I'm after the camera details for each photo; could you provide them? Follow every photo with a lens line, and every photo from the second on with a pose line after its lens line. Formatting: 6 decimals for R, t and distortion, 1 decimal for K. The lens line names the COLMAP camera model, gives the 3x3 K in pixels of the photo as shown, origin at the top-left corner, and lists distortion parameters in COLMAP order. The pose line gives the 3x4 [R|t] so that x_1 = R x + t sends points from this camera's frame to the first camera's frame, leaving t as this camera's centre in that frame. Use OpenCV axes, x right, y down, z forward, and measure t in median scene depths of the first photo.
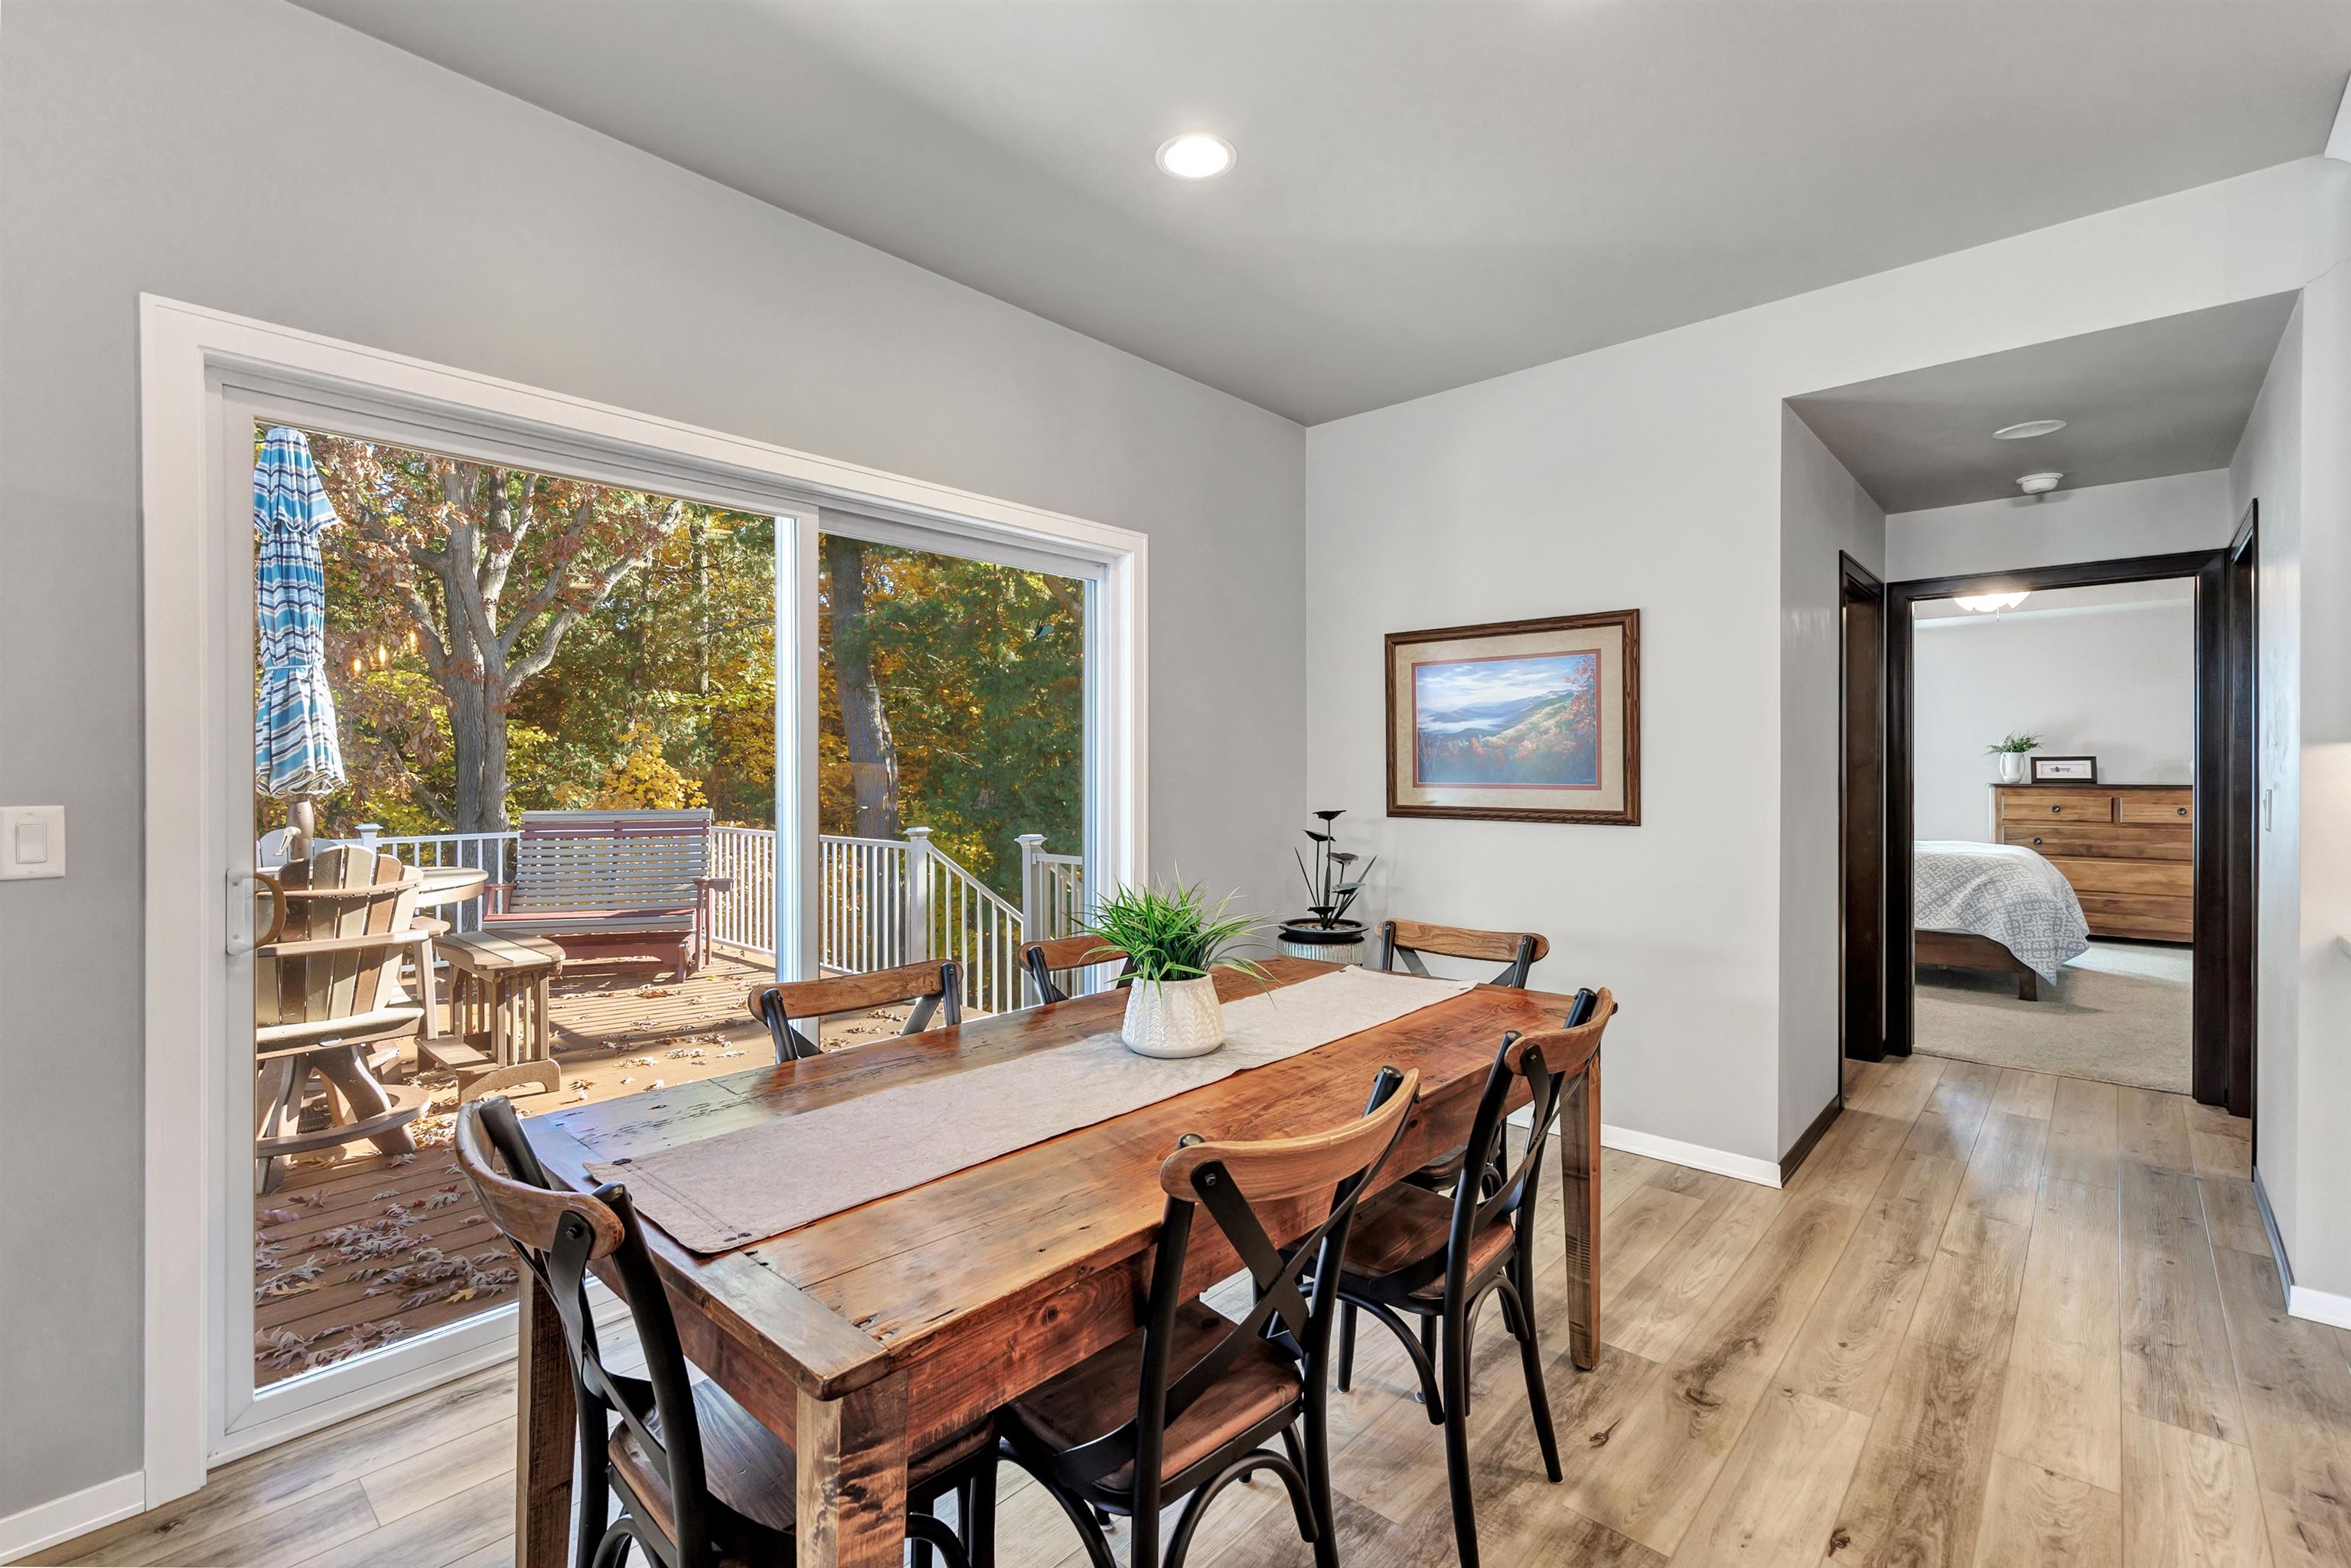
lens RADIAL K [[1027.4, 0, 1175.3], [0, 1027.4, 773.9], [0, 0, 1]] dist [-0.001178, -0.000063]
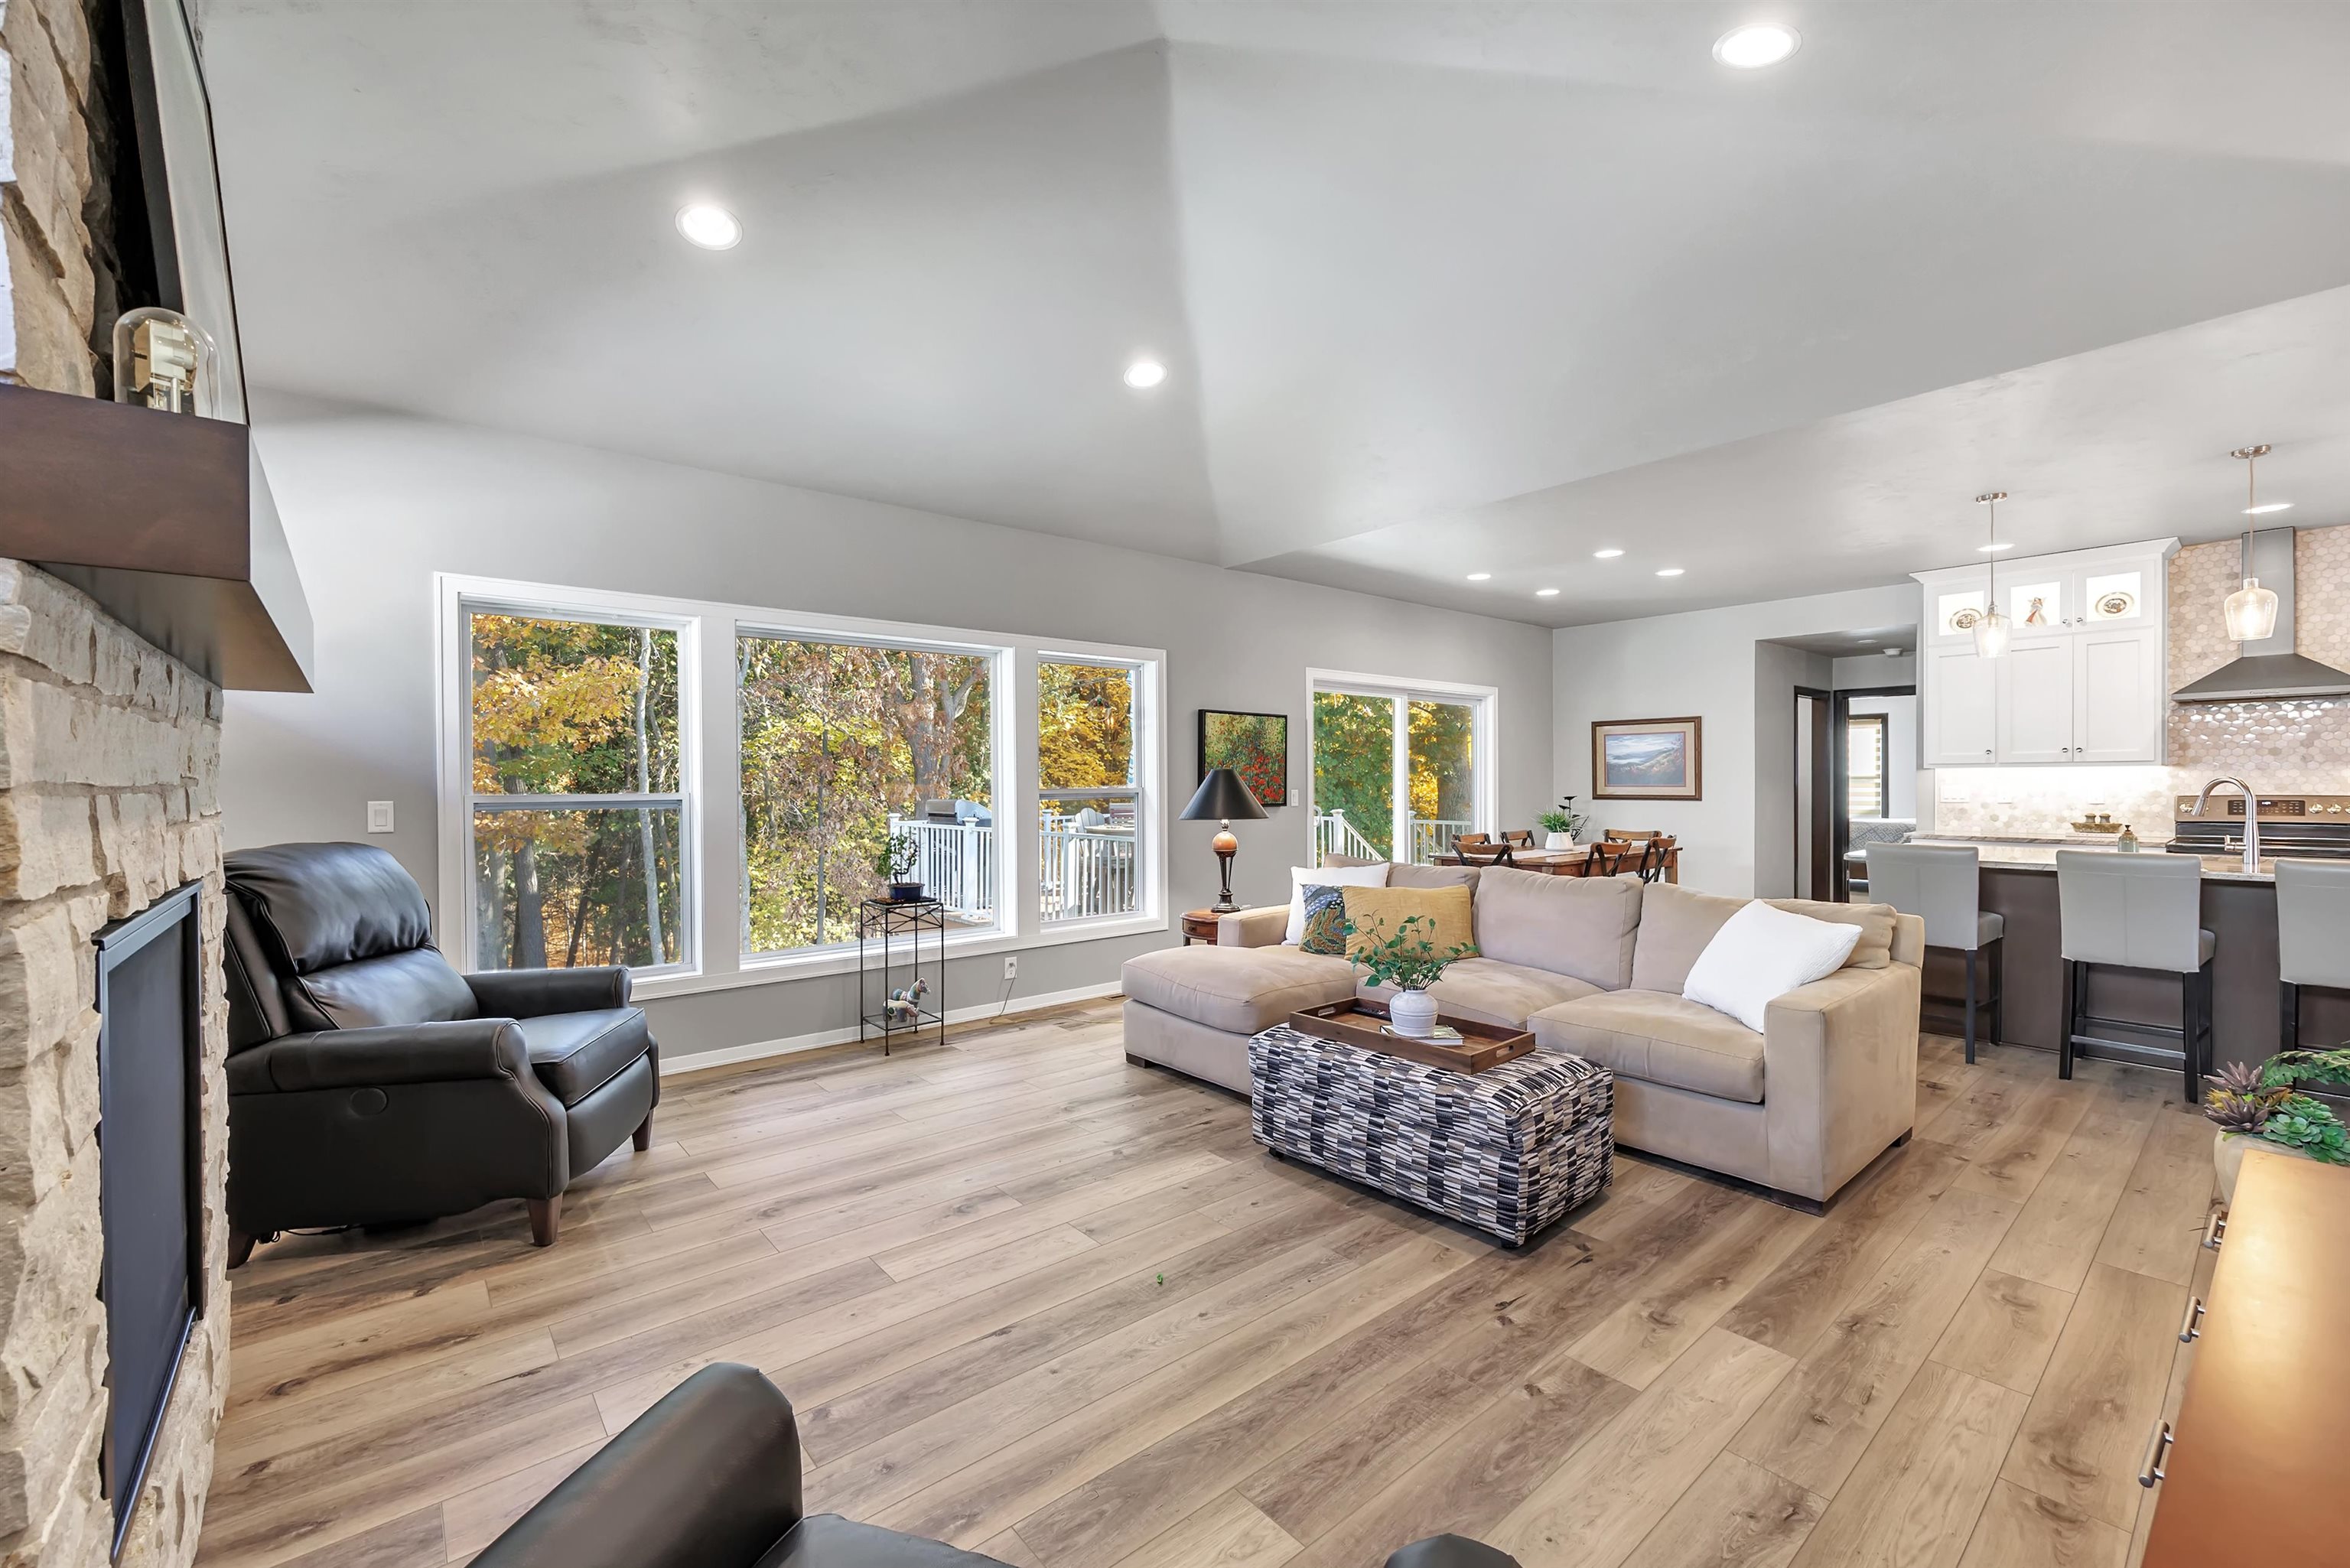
lens RADIAL K [[965.5, 0, 1175.2], [0, 965.5, 788.7], [0, 0, 1]] dist [0.001520, 0.000044]
pose [[0.991618, -0.003870, -0.129144, -0.496130], [0.003704, 0.999992, -0.001529, 0.017679], [0.129149, 0.001038, 0.991625, -1.434238]]
